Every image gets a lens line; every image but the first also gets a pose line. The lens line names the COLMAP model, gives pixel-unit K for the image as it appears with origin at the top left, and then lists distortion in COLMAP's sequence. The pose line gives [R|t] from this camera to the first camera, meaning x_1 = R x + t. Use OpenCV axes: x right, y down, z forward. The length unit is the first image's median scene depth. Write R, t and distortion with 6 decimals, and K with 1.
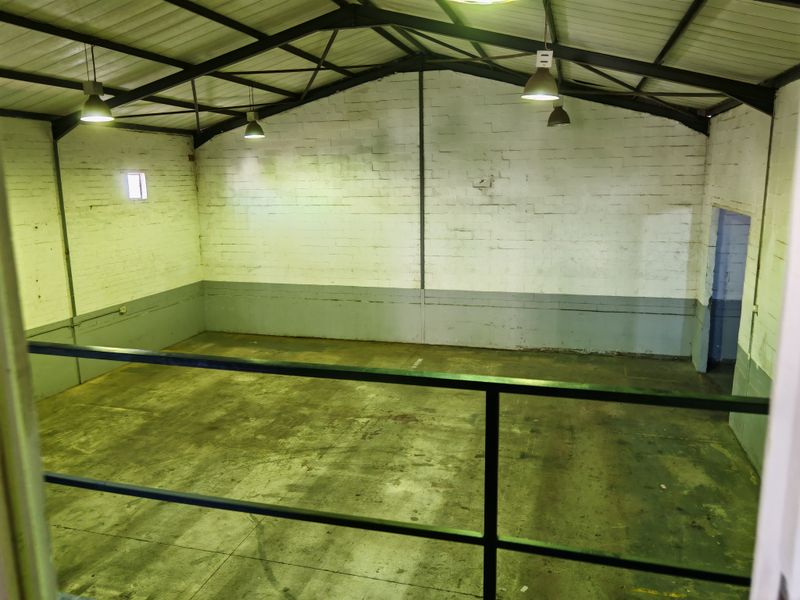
lens RADIAL K [[642.5, 0, 385.7], [0, 642.5, 301.5], [0, 0, 1]] dist [0.041258, -0.043707]
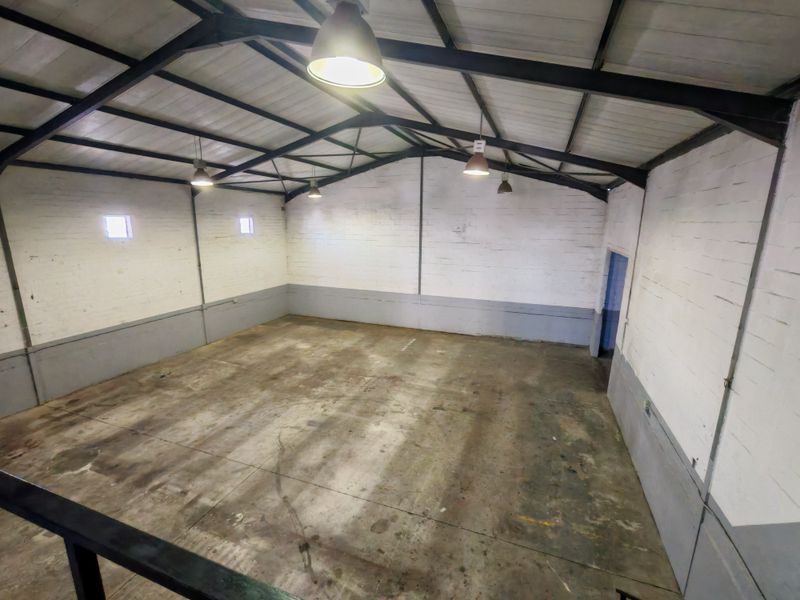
lens RADIAL K [[378.5, 0, 390.4], [0, 378.5, 302.6], [0, 0, 1]] dist [-0.001530, -0.000200]
pose [[0.996298, 0.040462, -0.075856, 0.065837], [-0.039062, 0.999040, 0.019849, -0.017052], [0.076586, -0.016813, 0.996921, 0.068142]]
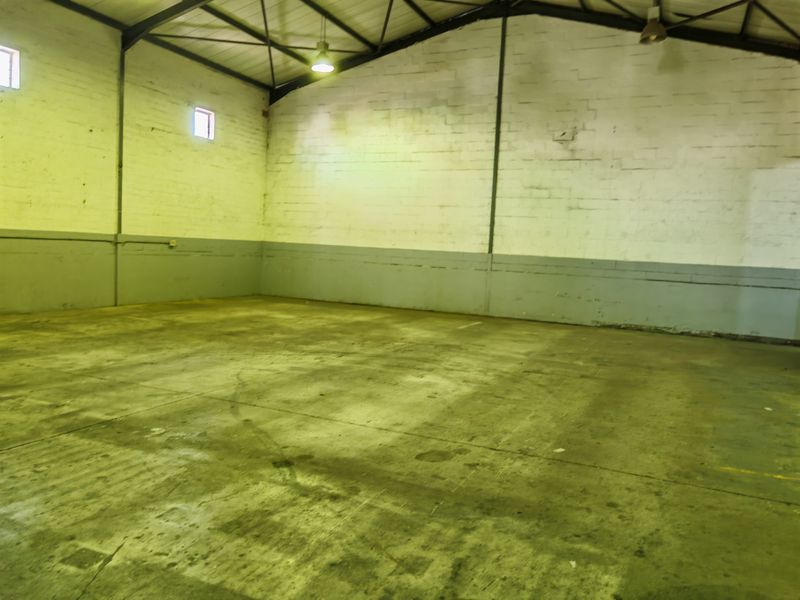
lens RADIAL K [[643.1, 0, 391.2], [0, 643.1, 283.2], [0, 0, 1]] dist [0.024338, -0.004052]
pose [[0.987794, 0.077452, -0.135143, 0.051553], [-0.094918, 0.987223, -0.127992, 0.172448], [0.123503, 0.139257, 0.982525, 0.111655]]
